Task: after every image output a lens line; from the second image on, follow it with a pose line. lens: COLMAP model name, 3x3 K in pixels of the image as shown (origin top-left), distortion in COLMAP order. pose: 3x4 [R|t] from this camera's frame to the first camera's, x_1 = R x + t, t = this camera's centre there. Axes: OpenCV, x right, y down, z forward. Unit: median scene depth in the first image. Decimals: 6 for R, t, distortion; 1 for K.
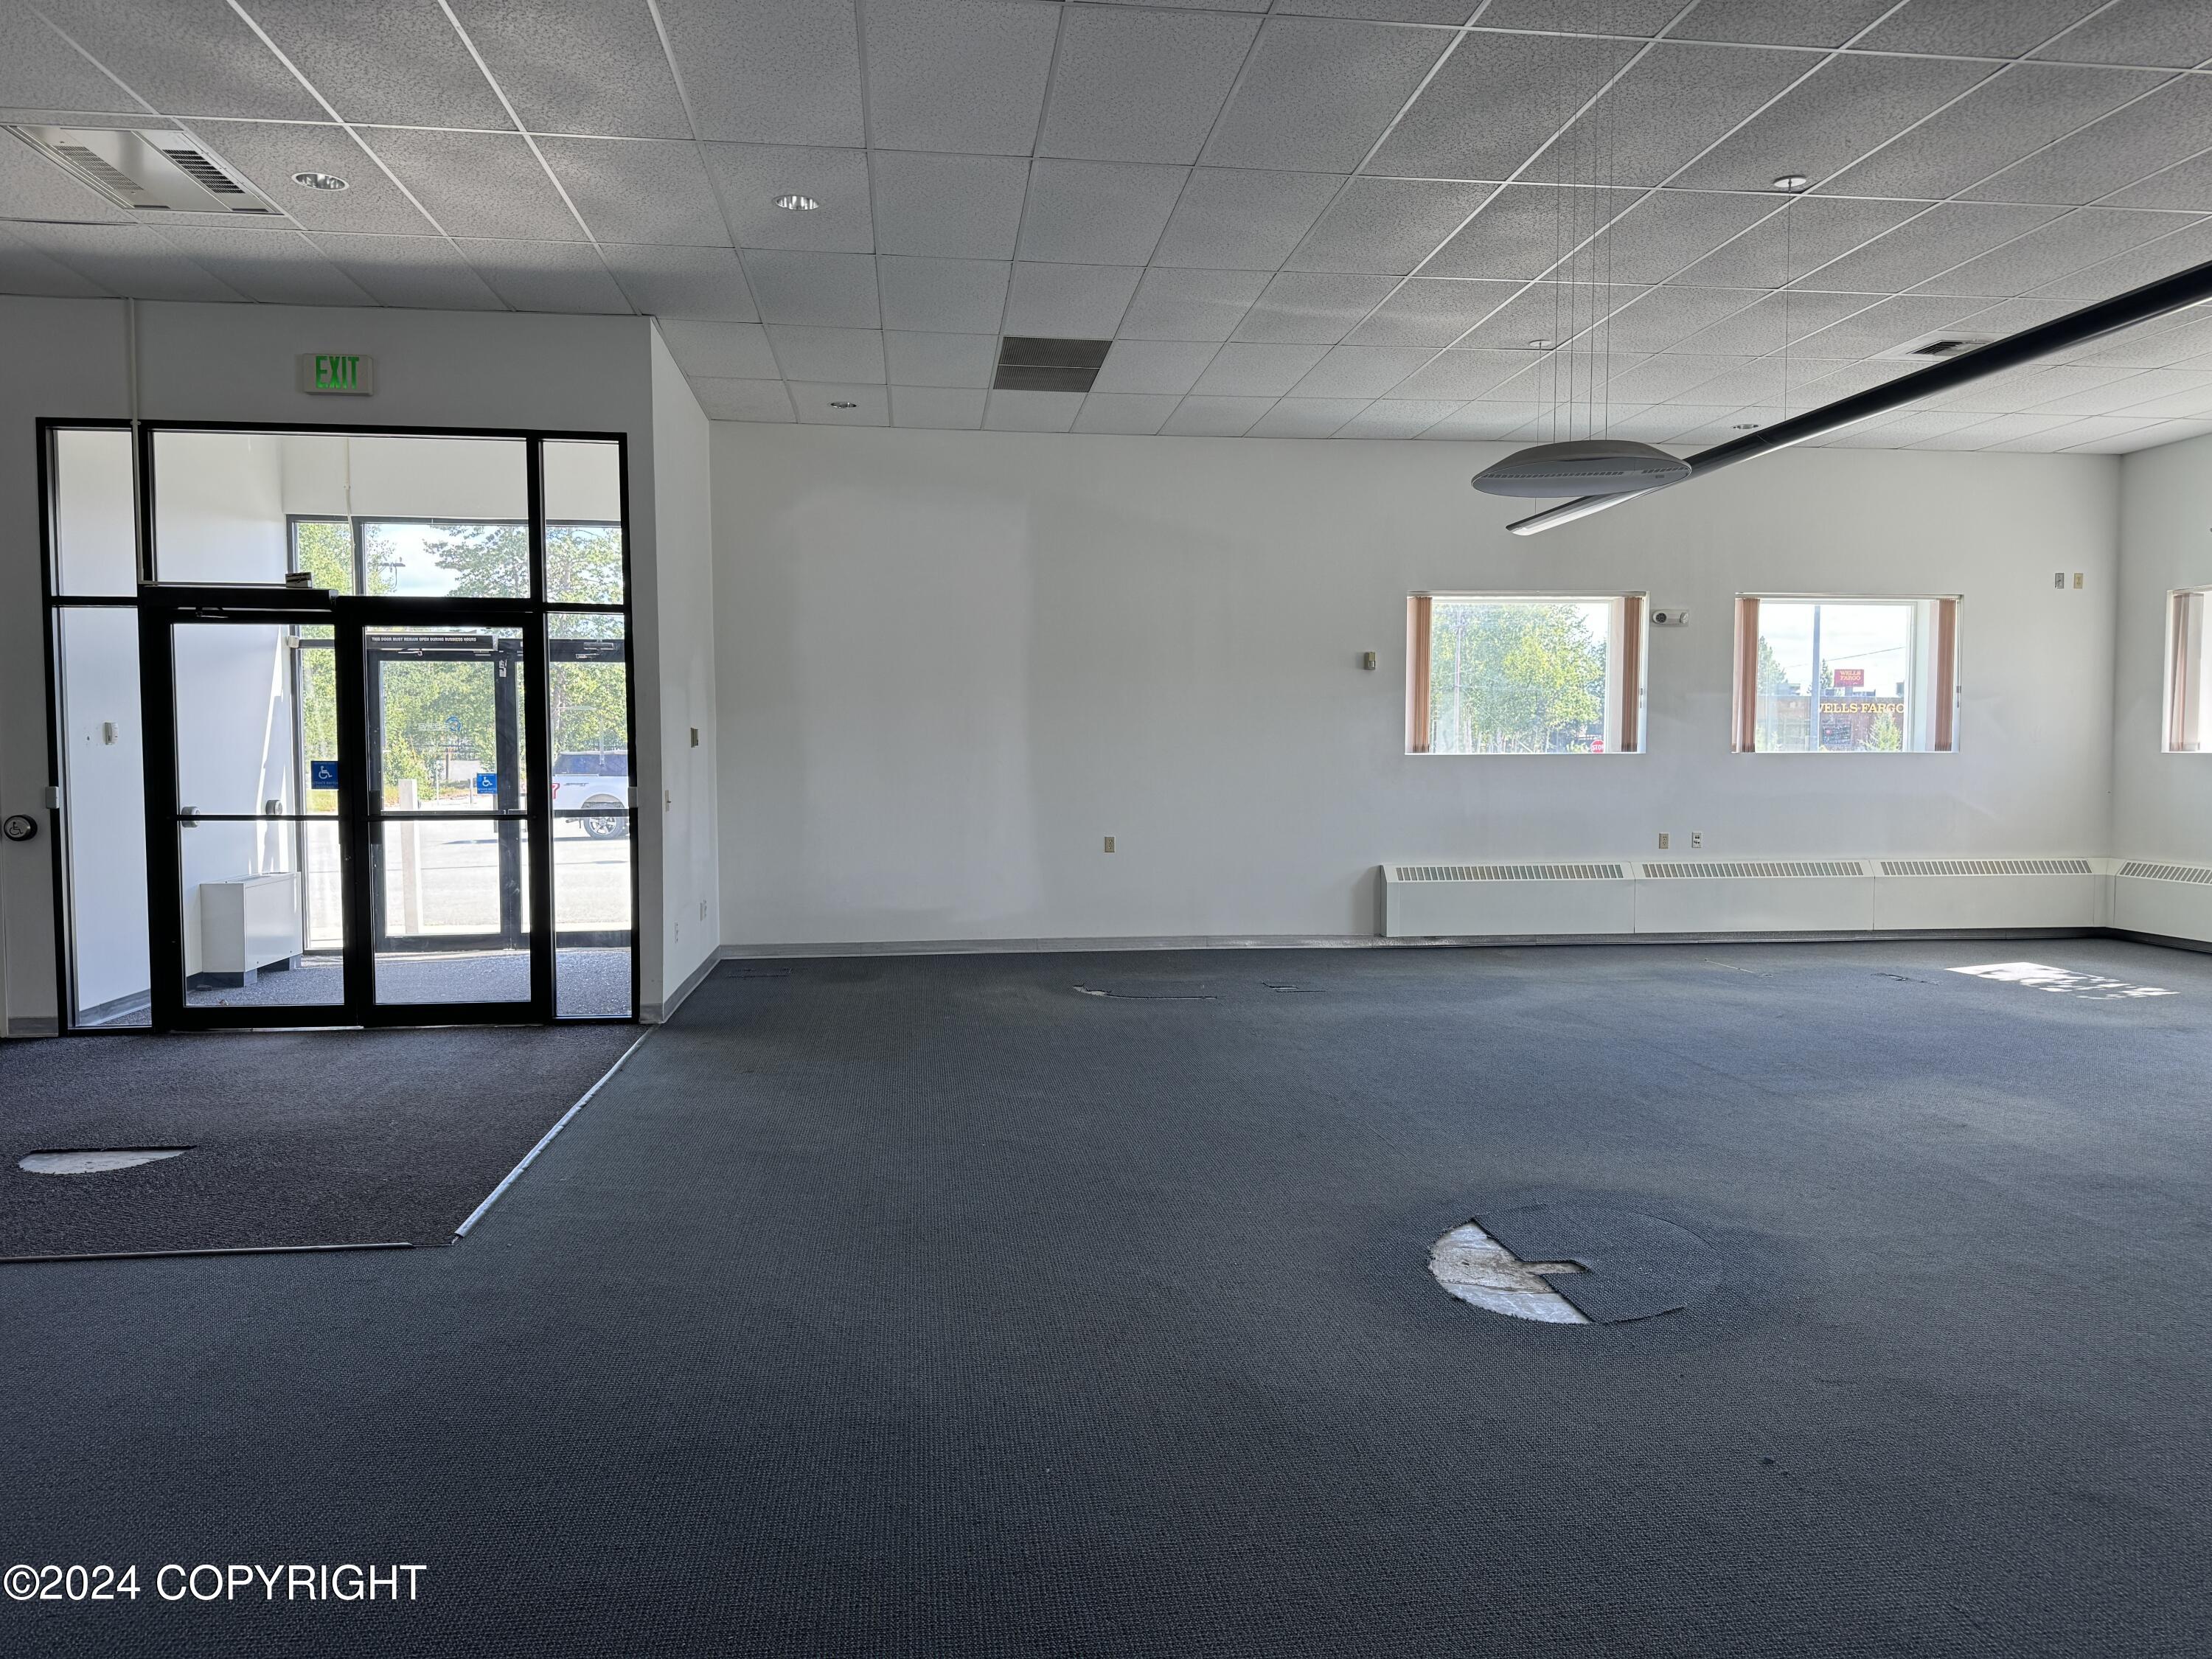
lens RADIAL K [[1543.4, 0, 1106.0], [0, 1543.4, 829.5], [0, 0, 1]] dist [0.009734, 0.002561]
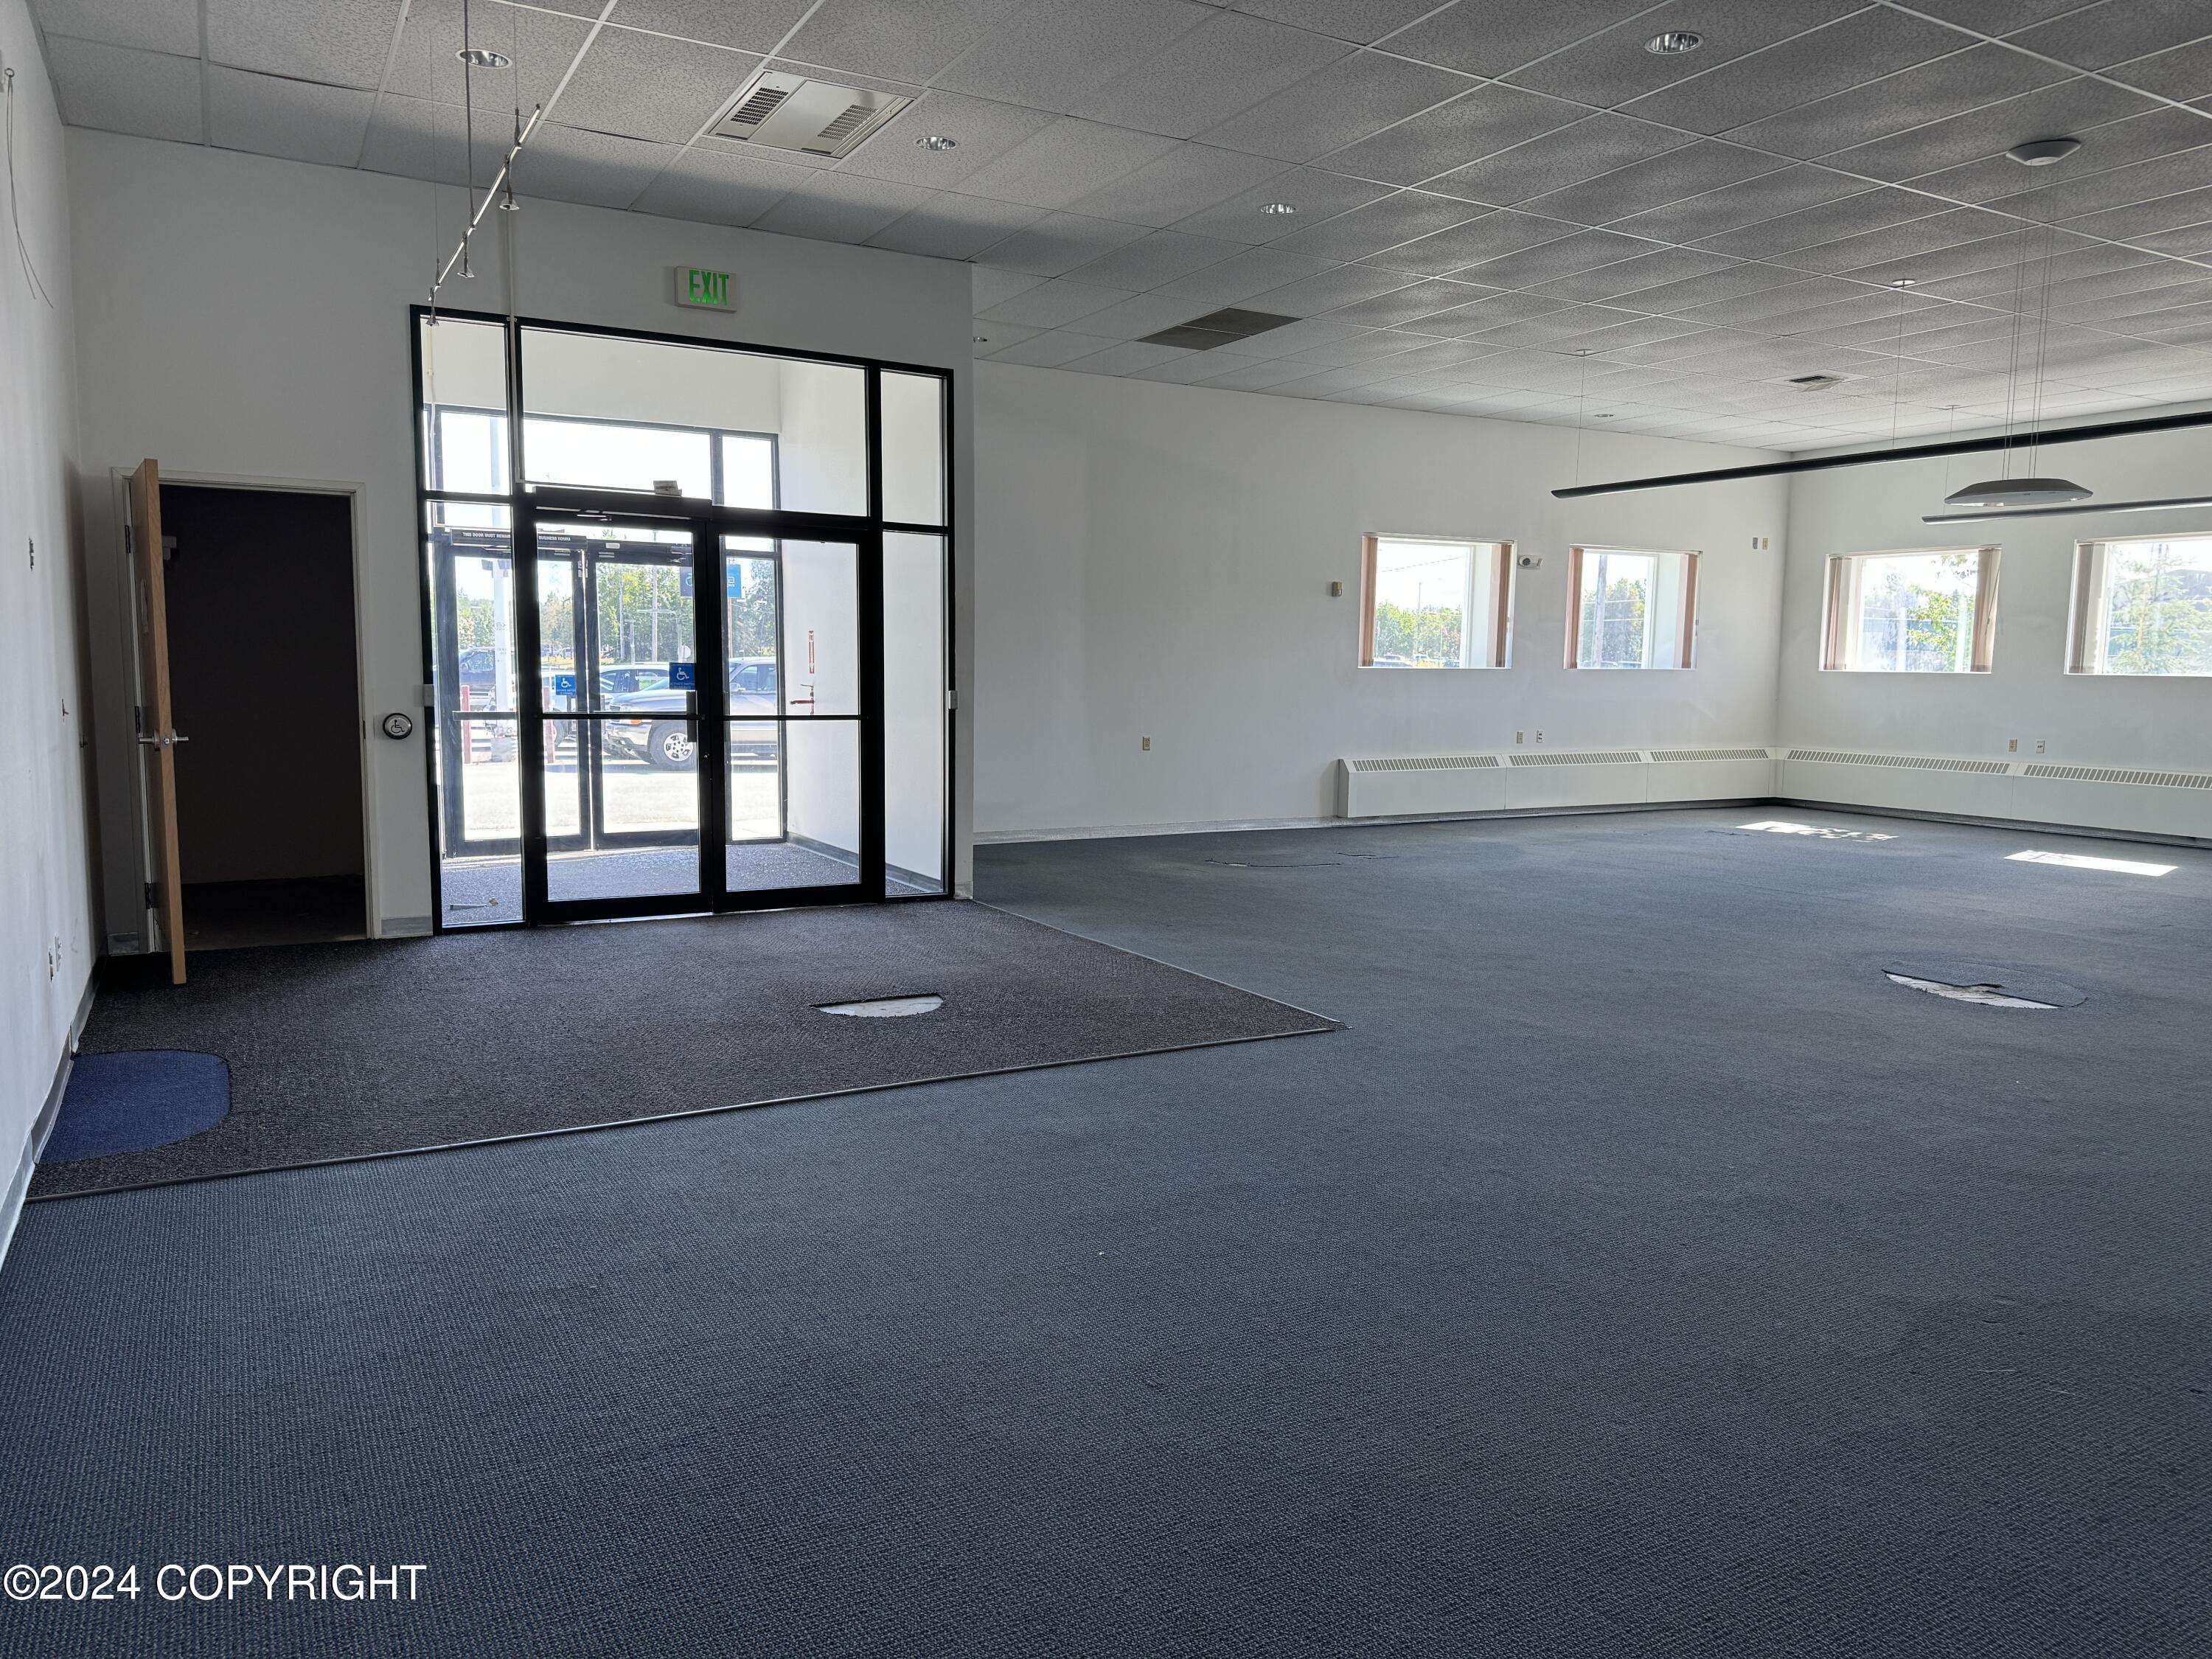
lens RADIAL K [[1532.2, 0, 1106.8], [0, 1532.2, 836.7], [0, 0, 1]] dist [0.115890, -0.173710]
pose [[0.925231, -0.029617, 0.378246, -0.464129], [0.005698, 0.997921, 0.064200, 0.005562], [-0.379361, -0.057245, 0.923476, -0.064145]]
